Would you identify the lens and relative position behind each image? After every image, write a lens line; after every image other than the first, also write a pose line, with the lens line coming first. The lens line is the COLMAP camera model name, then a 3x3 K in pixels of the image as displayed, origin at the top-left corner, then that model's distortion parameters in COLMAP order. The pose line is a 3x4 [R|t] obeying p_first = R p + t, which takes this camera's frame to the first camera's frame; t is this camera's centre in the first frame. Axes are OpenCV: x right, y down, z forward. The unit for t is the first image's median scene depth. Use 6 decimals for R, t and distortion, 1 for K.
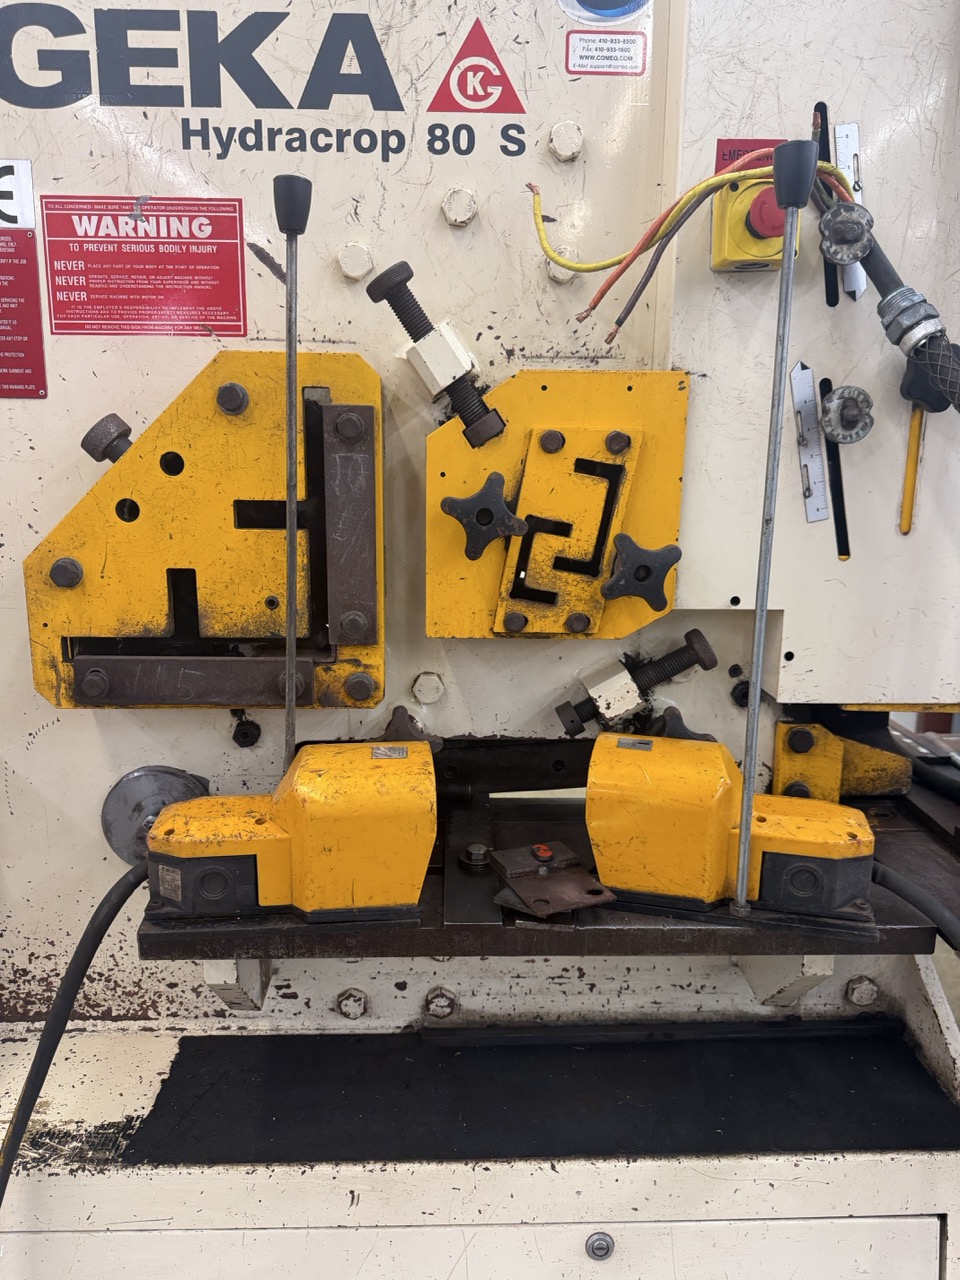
lens RADIAL K [[884.4, 0, 480.0], [0, 884.4, 640.0], [0, 0, 1]] dist [0.039403, -0.044852]
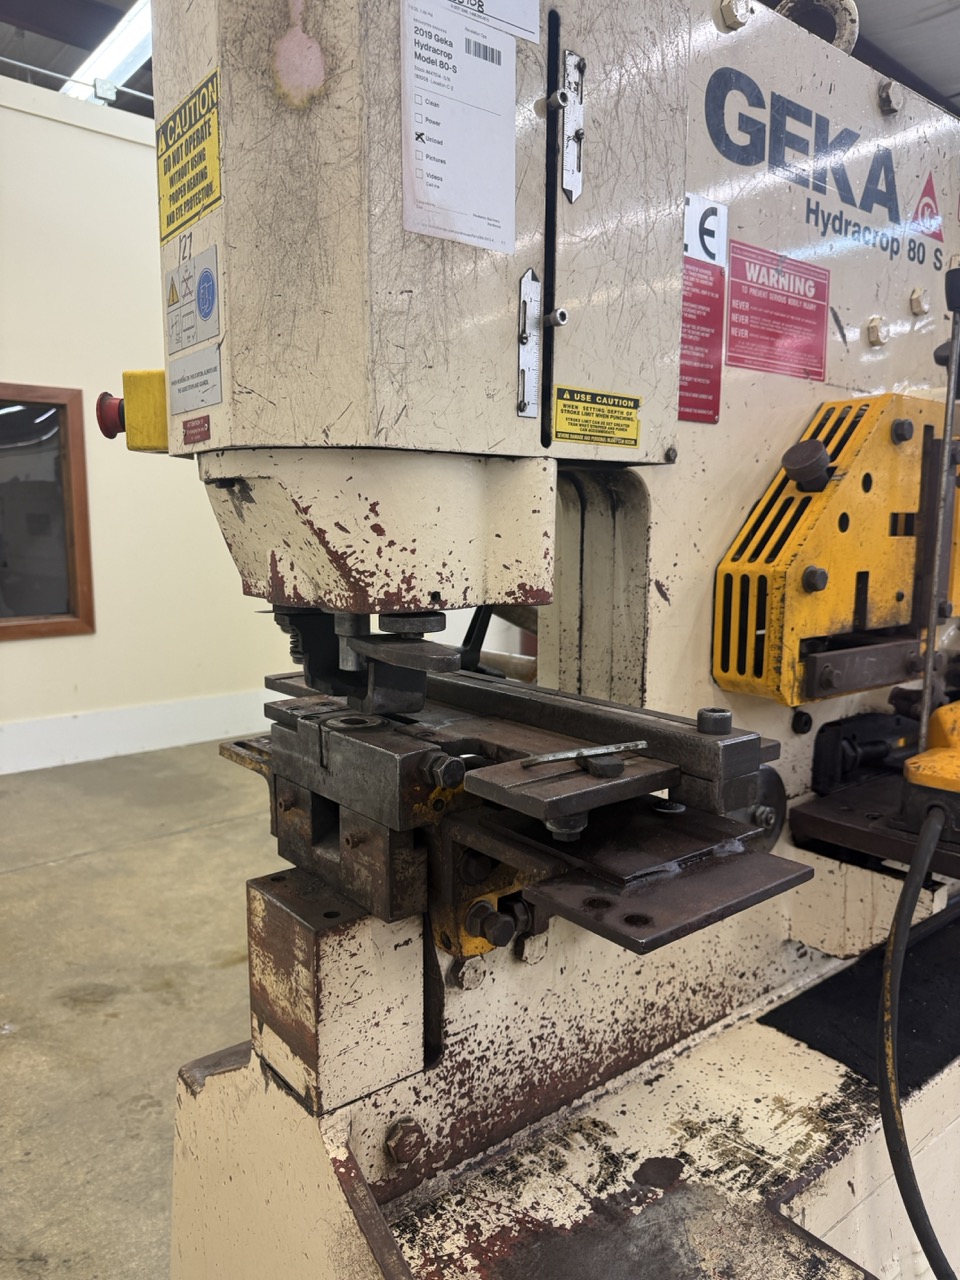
lens RADIAL K [[904.4, 0, 480.0], [0, 904.4, 640.0], [0, 0, 1]] dist [-0.003103, -0.000945]
pose [[0.803337, -0.086619, 0.589192, -1.416711], [0.124873, 0.991872, -0.024440, -0.024011], [-0.582286, 0.093207, 0.807623, 0.328985]]
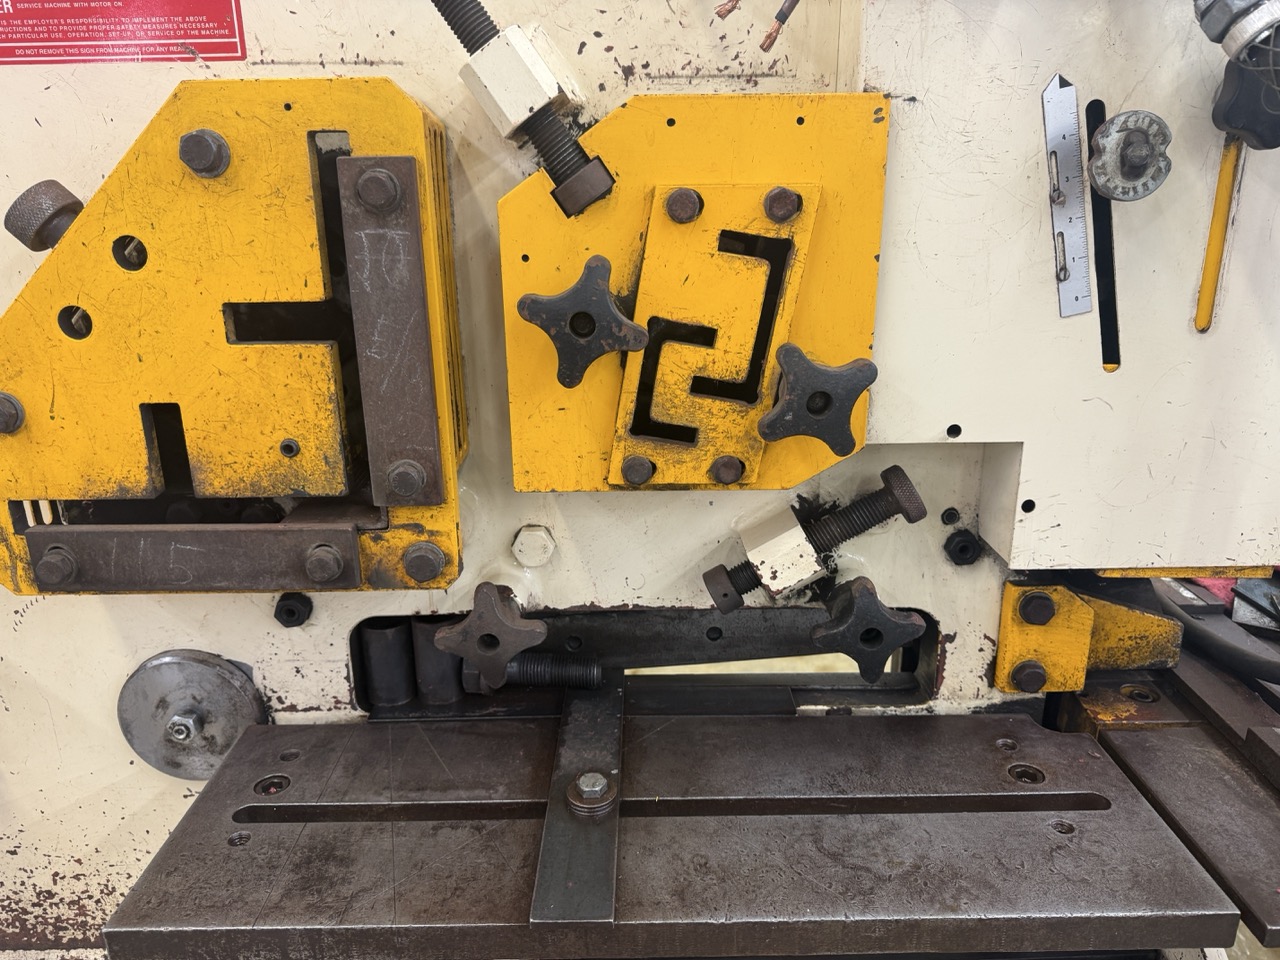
lens RADIAL K [[904.4, 0, 648.6], [0, 904.4, 484.2], [0, 0, 1]] dist [-0.003103, -0.000945]
pose [[0.999532, -0.014835, -0.026758, 0.066369], [0.017449, 0.994809, 0.100254, -0.079543], [0.025132, -0.100674, 0.994602, 0.284236]]
